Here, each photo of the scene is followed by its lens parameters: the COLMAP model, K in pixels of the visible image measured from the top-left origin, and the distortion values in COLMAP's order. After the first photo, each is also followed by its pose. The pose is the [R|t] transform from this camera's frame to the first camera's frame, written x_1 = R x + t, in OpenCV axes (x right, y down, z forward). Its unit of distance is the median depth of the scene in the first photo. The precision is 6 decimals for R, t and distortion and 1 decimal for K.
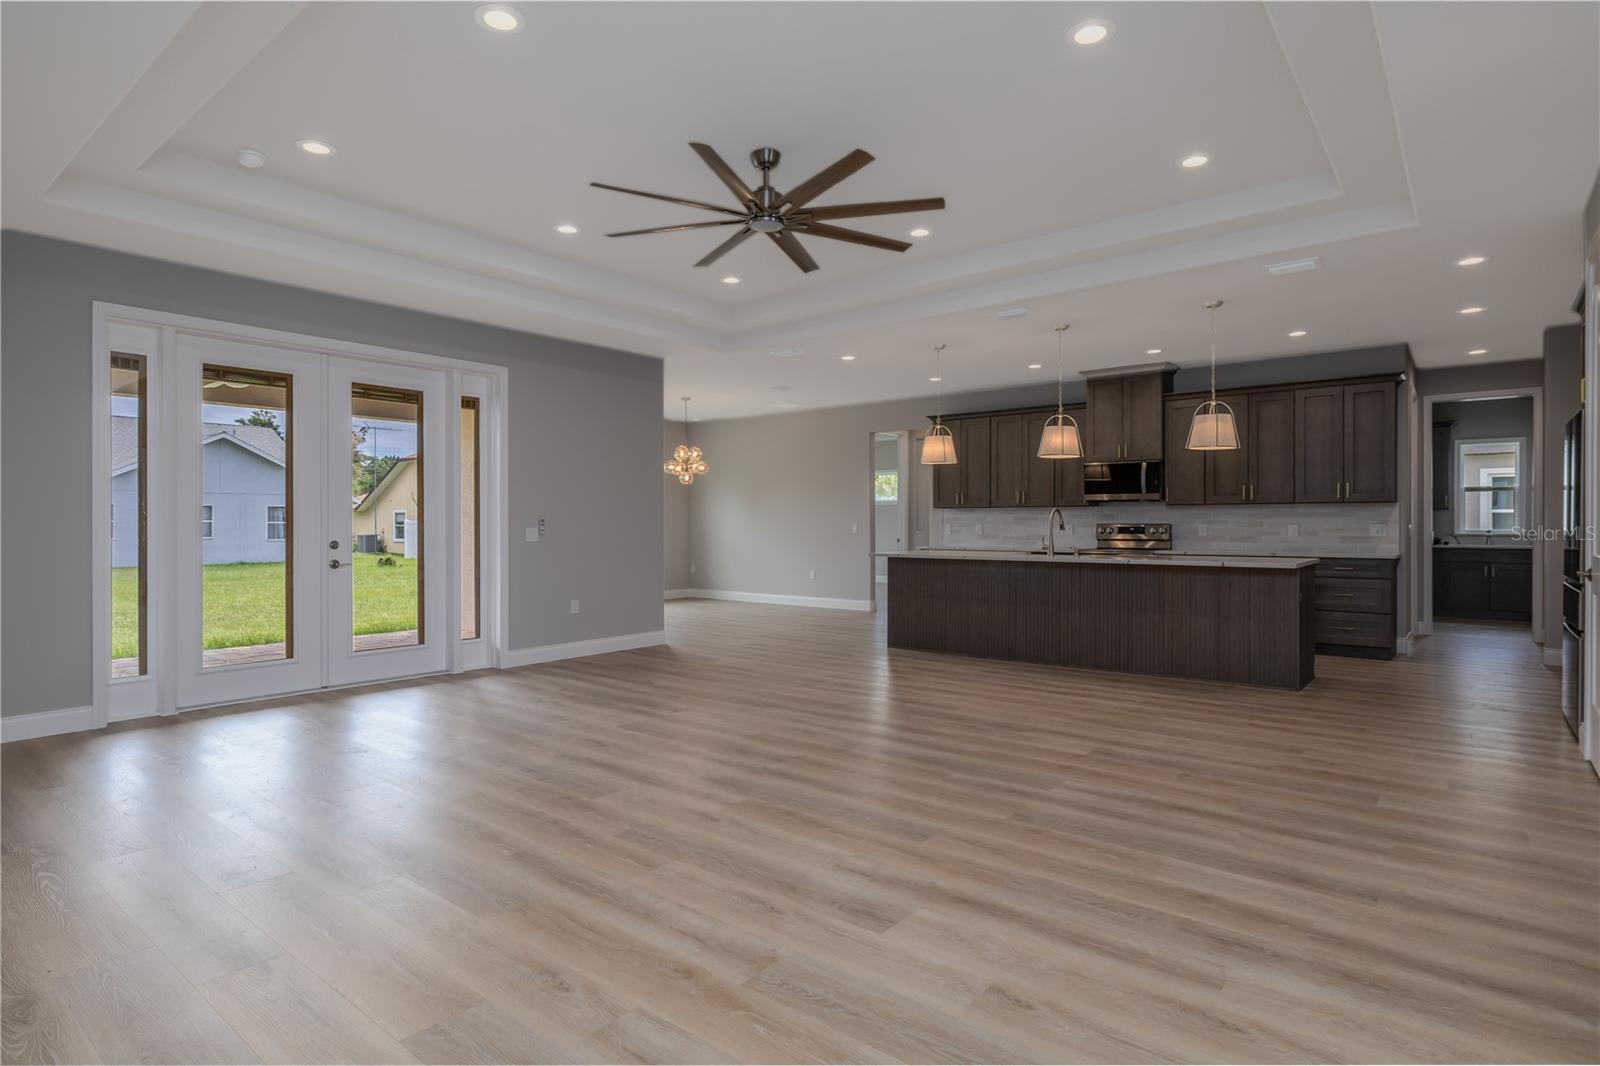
lens RADIAL K [[850.1, 0, 791.7], [0, 850.1, 525.2], [0, 0, 1]] dist [-0.004963, -0.000630]
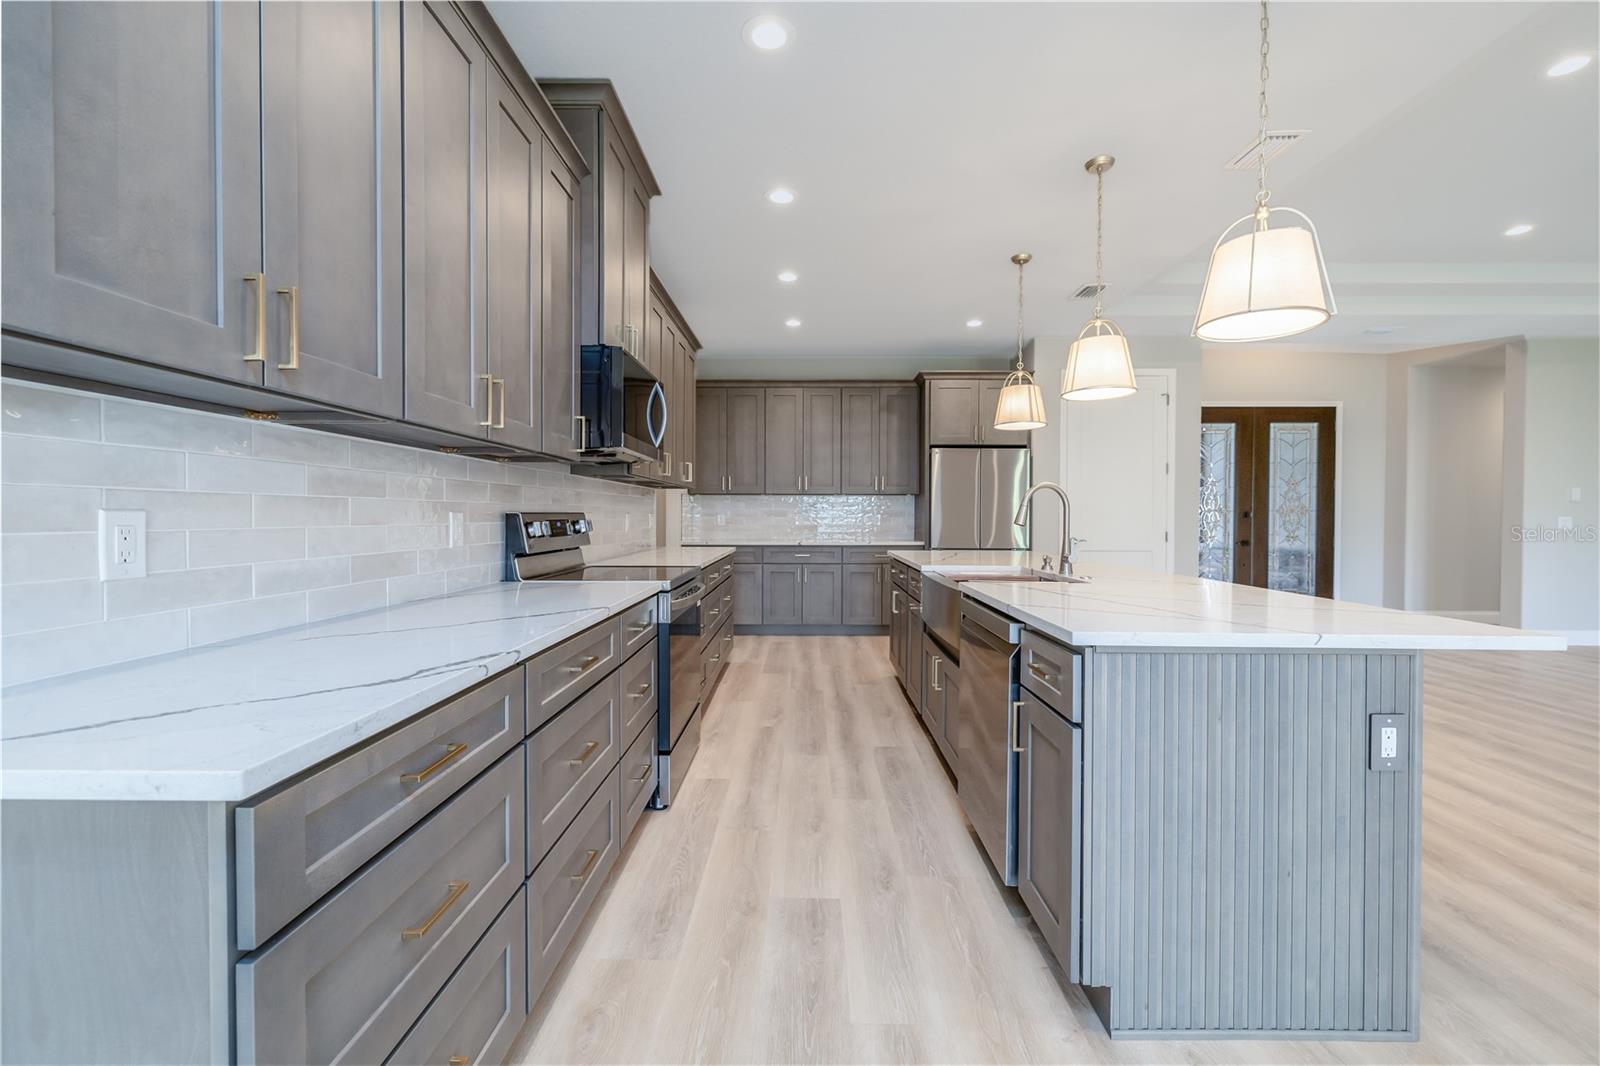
lens RADIAL K [[666.2, 0, 794.3], [0, 666.2, 525.9], [0, 0, 1]] dist [-0.001775, 0.000397]
pose [[-0.612485, -0.014189, 0.790355, 0.089481], [-0.002156, 0.999865, 0.016279, -0.000237], [-0.790479, 0.008267, -0.612433, 1.404412]]
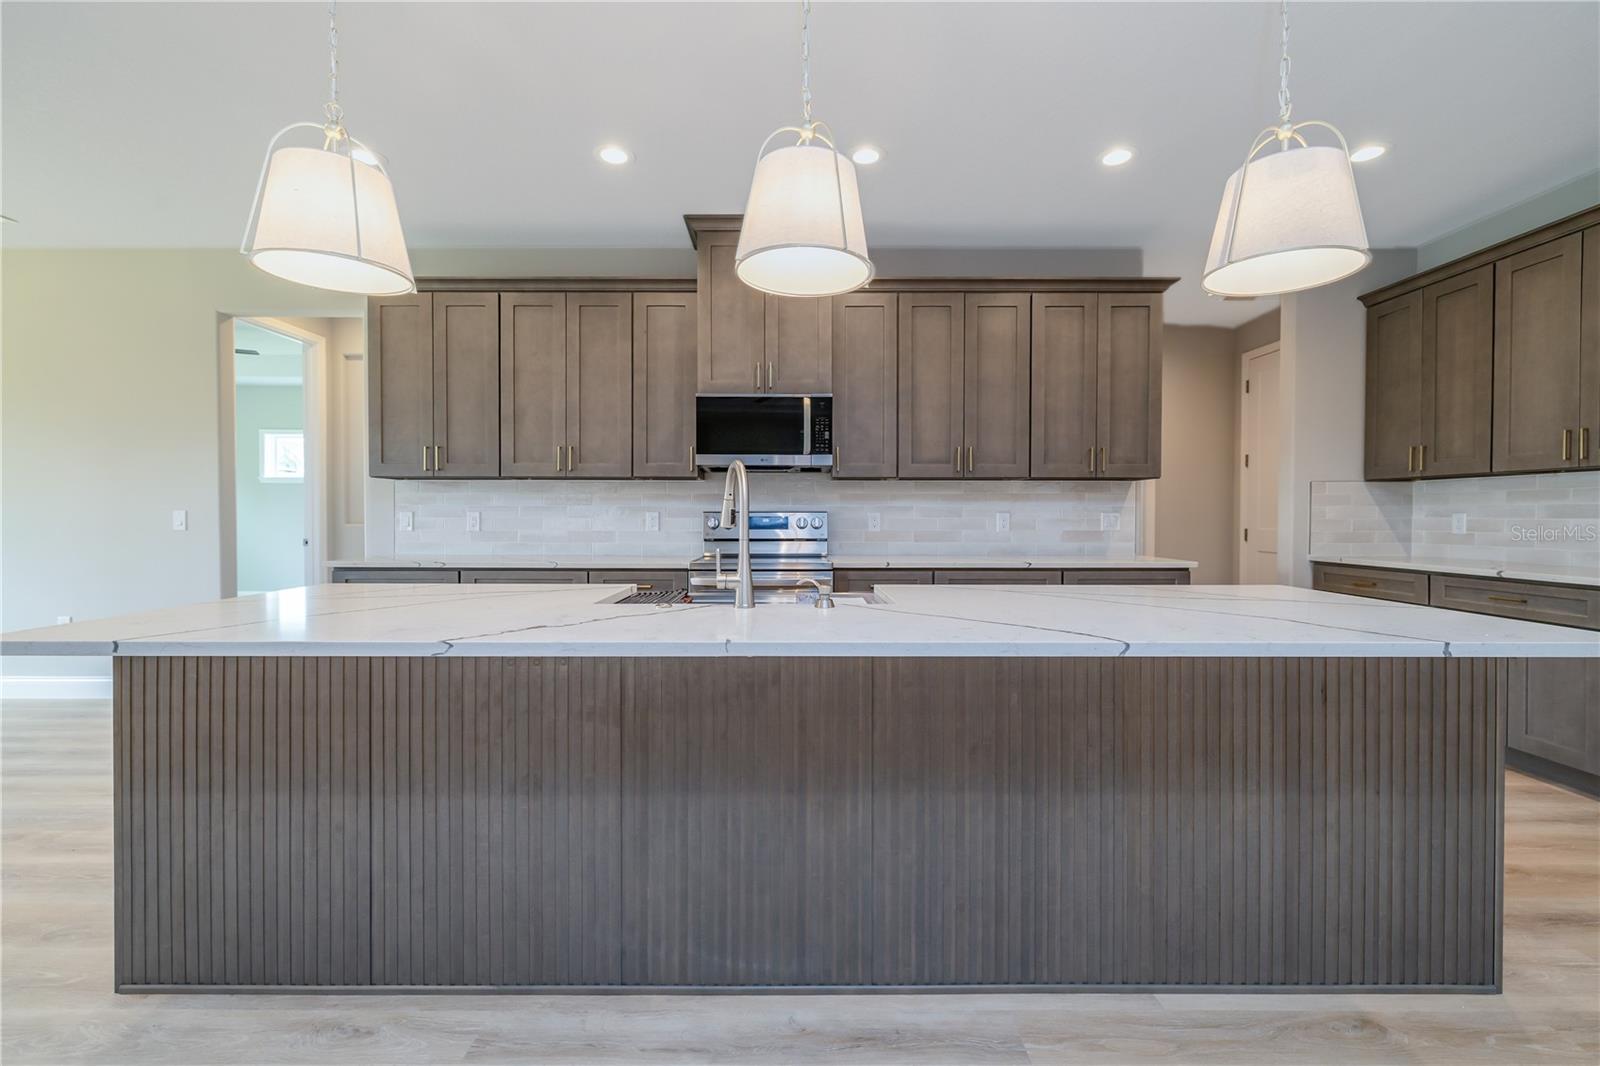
lens RADIAL K [[686.9, 0, 789.7], [0, 686.9, 514.0], [0, 0, 1]] dist [0.005374, 0.000125]
pose [[0.780196, 0.001814, 0.625533, 0.161429], [-0.001778, 0.999998, -0.000683, 0.000797], [-0.625533, -0.000579, 0.780198, 0.800038]]
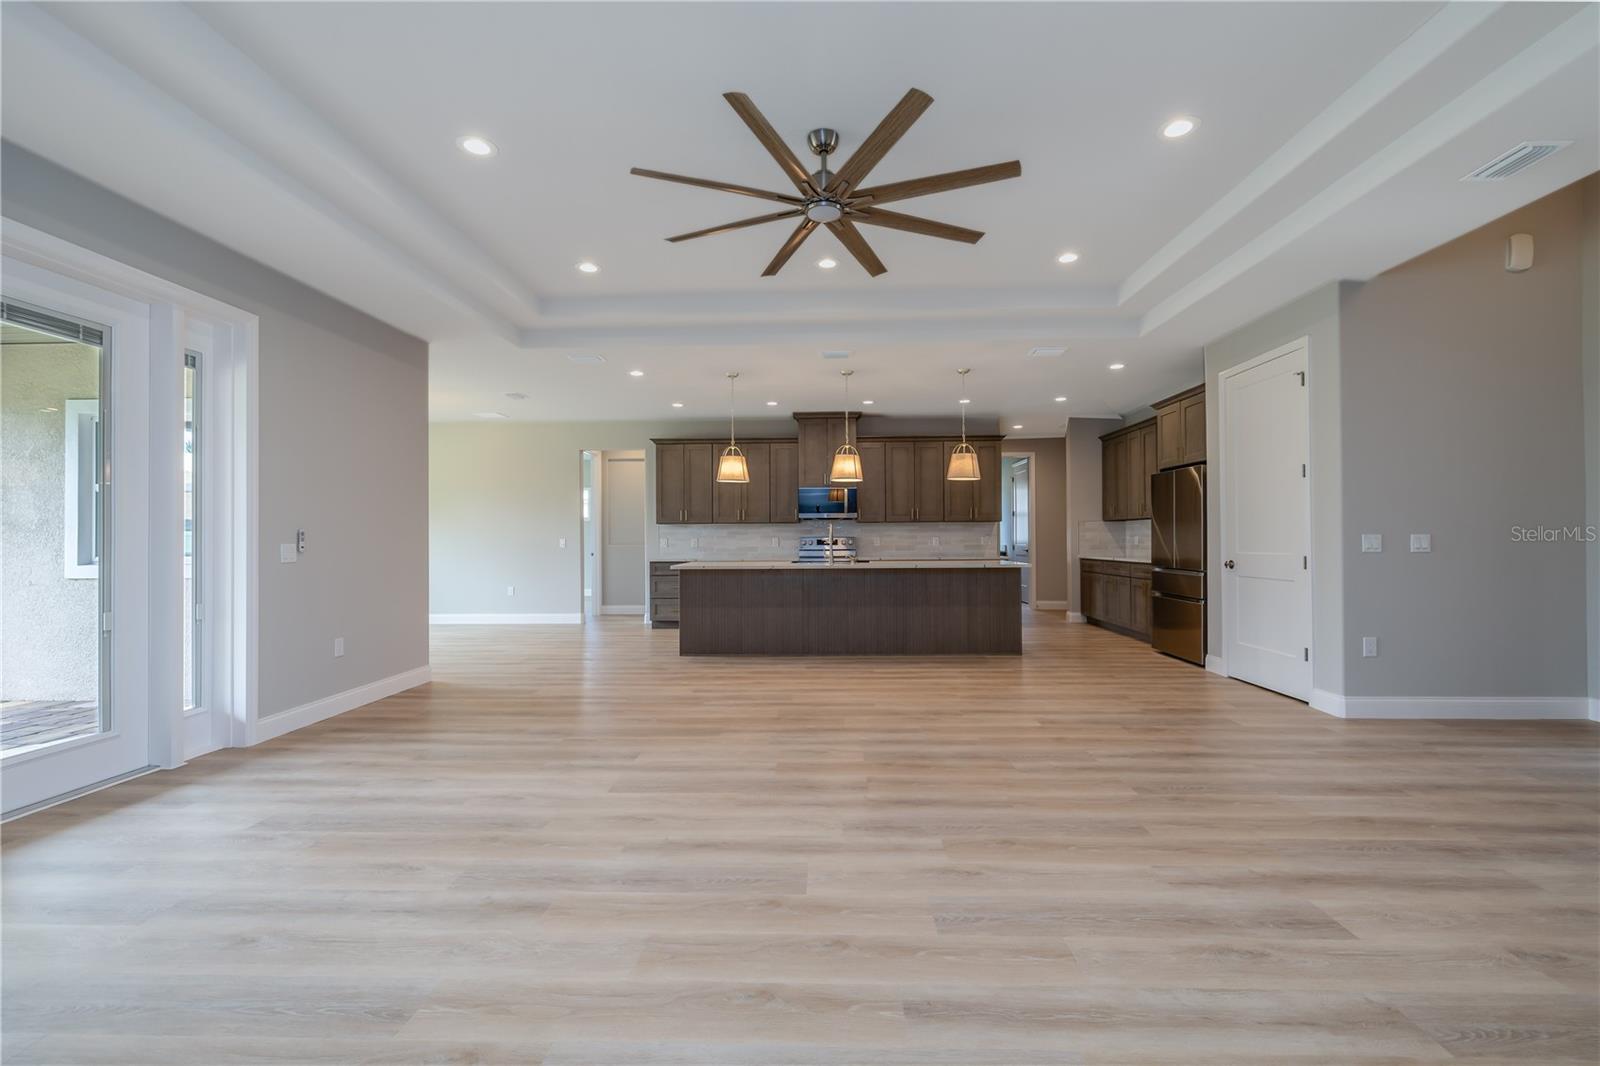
lens RADIAL K [[689.2, 0, 816.5], [0, 689.2, 536.8], [0, 0, 1]] dist [0.000451, 0.000694]
pose [[0.788640, -0.002732, 0.614849, -0.306464], [0.005903, 0.999978, -0.003129, 0.001504], [-0.614827, 0.006098, 0.788639, 0.253909]]
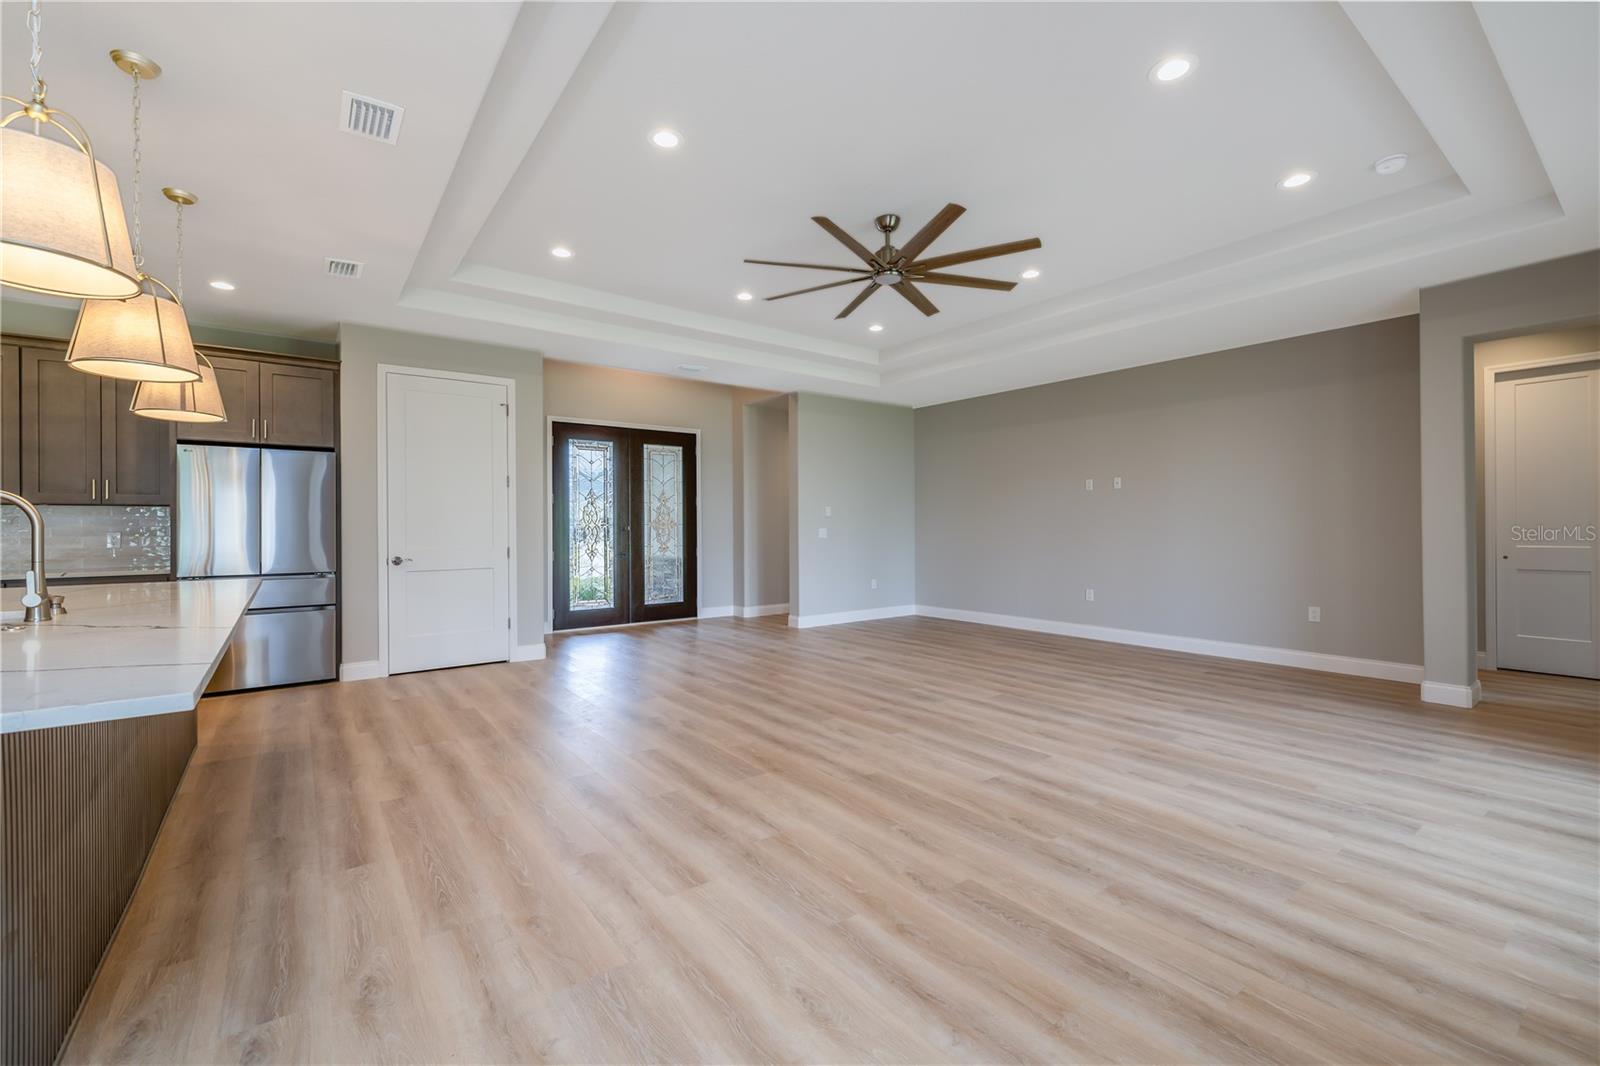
lens RADIAL K [[666.2, 0, 794.3], [0, 666.2, 525.9], [0, 0, 1]] dist [-0.001775, 0.000397]
pose [[-0.969308, 0.006546, 0.245762, -0.075593], [0.006342, 0.999979, -0.001622, -0.002673], [-0.245768, -0.000013, -0.969329, 1.212736]]
